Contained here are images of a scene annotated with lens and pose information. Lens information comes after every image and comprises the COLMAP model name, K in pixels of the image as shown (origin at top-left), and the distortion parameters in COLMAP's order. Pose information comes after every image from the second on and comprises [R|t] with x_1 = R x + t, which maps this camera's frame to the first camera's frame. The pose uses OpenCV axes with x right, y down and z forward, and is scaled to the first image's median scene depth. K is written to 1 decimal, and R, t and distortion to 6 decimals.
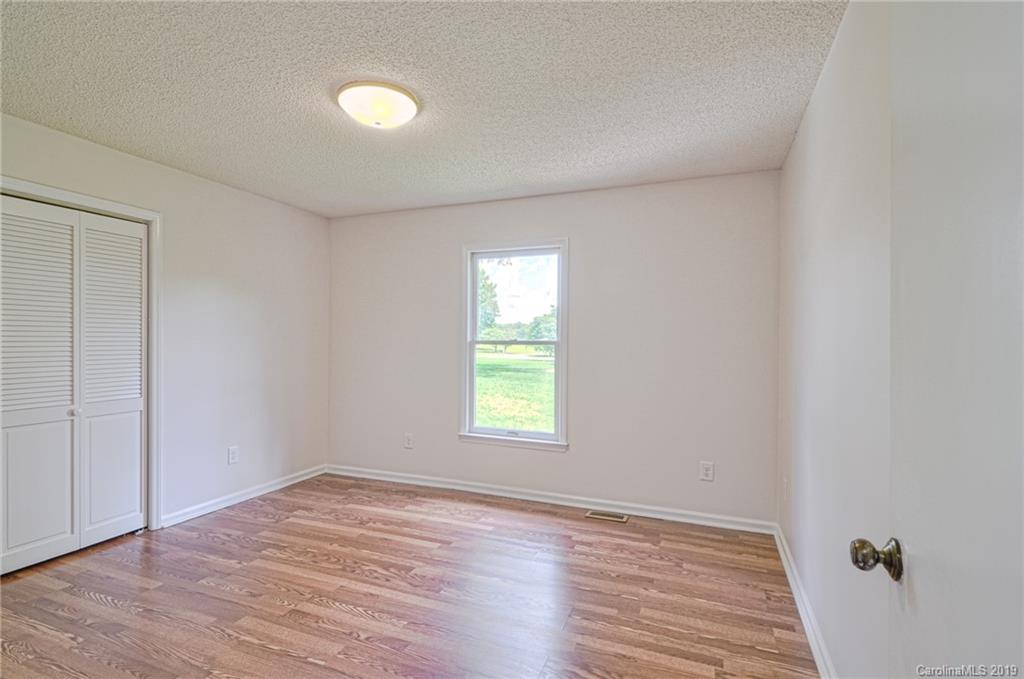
lens RADIAL K [[500.8, 0, 512.0], [0, 500.8, 339.5], [0, 0, 1]] dist [-0.002749, -0.000624]
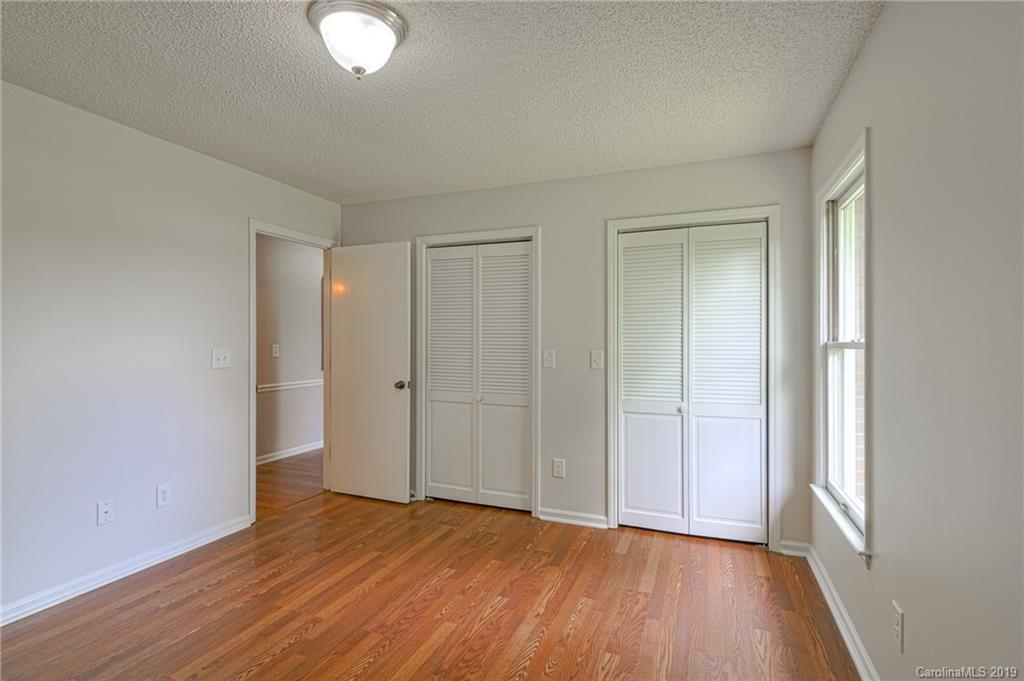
lens RADIAL K [[500.8, 0, 512.0], [0, 500.8, 340.5], [0, 0, 1]] dist [-0.002749, -0.000624]
pose [[-0.011003, -0.010609, -0.999883, 0.280139], [-0.000714, 0.999944, -0.010602, 0.003484], [0.999939, 0.000597, -0.011010, 0.683910]]
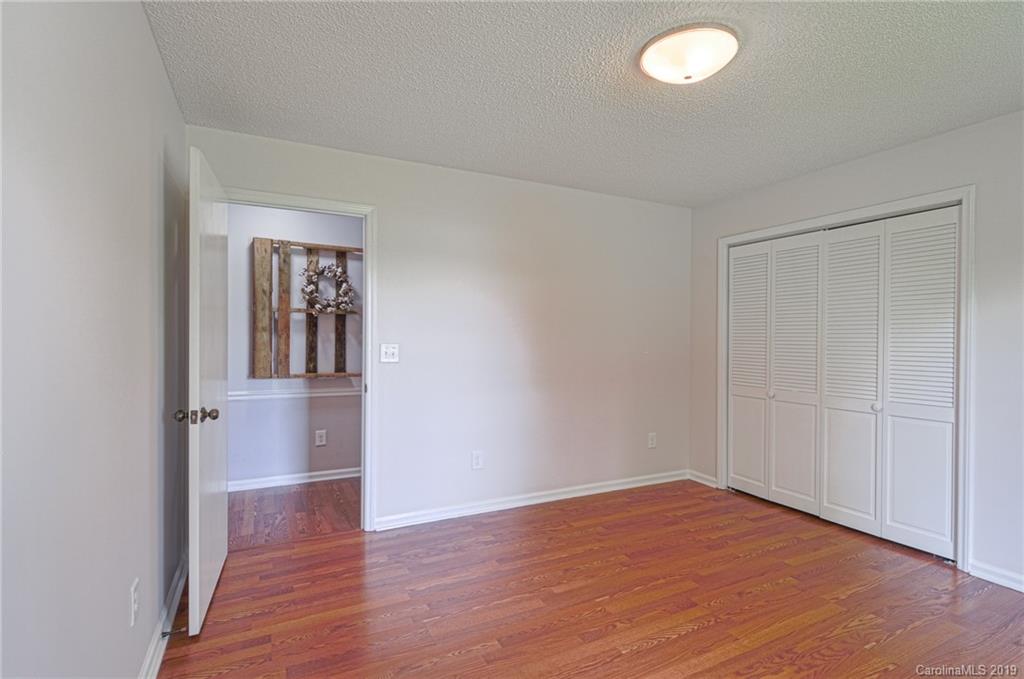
lens RADIAL K [[500.8, 0, 512.0], [0, 500.8, 339.5], [0, 0, 1]] dist [-0.002749, -0.000624]
pose [[-0.668470, -0.007508, -0.743701, 0.504705], [-0.011078, 0.999939, -0.000138, 0.007305], [0.743656, 0.008147, -0.668513, 1.237074]]
